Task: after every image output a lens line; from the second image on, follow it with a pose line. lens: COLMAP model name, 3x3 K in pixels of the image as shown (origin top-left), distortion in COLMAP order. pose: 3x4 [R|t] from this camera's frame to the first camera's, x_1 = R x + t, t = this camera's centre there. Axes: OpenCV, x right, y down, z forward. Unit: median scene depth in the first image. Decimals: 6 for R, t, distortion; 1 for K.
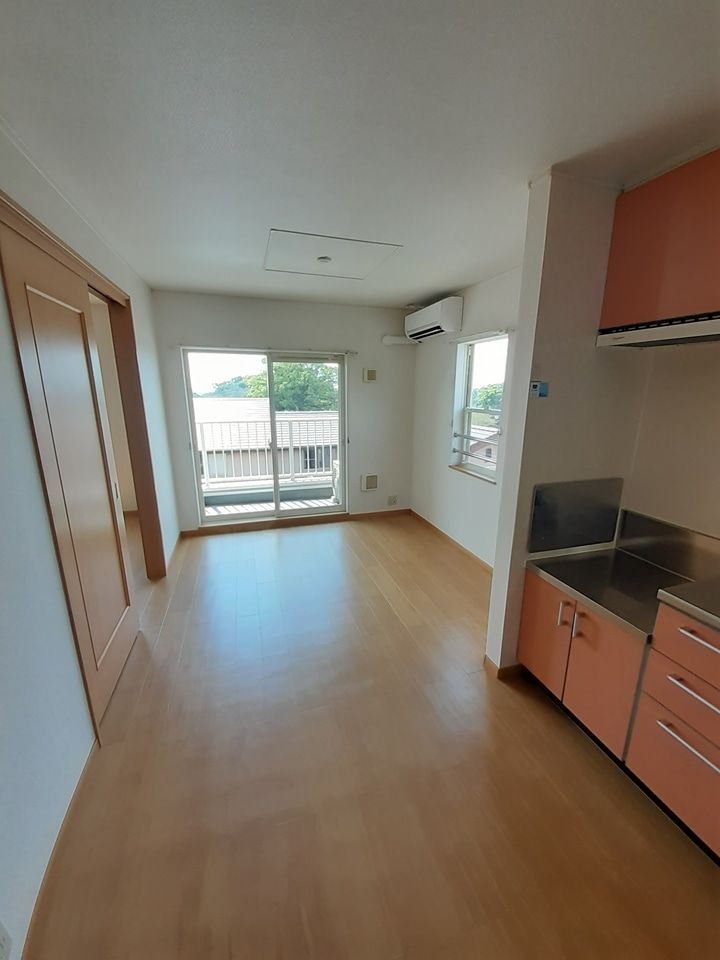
lens RADIAL K [[388.4, 0, 360.0], [0, 388.4, 480.0], [0, 0, 1]] dist [-0.000483, -0.000495]
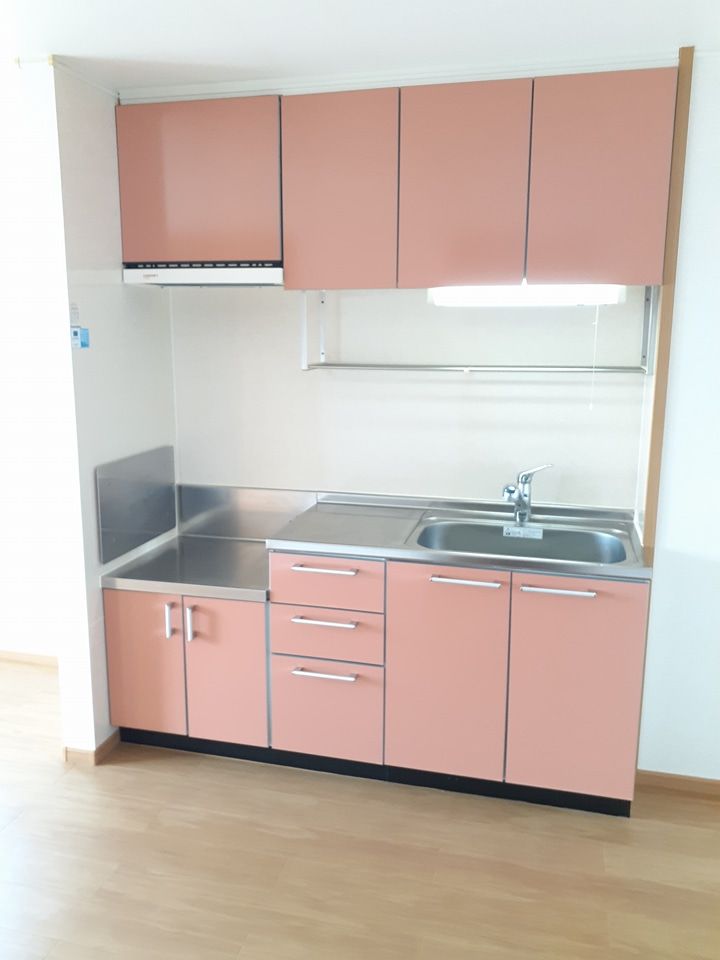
lens RADIAL K [[805.8, 0, 360.0], [0, 805.8, 480.0], [0, 0, 1]] dist [-0.008096, -0.009575]
pose [[0.511729, -0.161343, 0.843862, -0.599709], [0.205385, 0.976703, 0.062193, 0.045874], [-0.834237, 0.141490, 0.532944, -0.221451]]
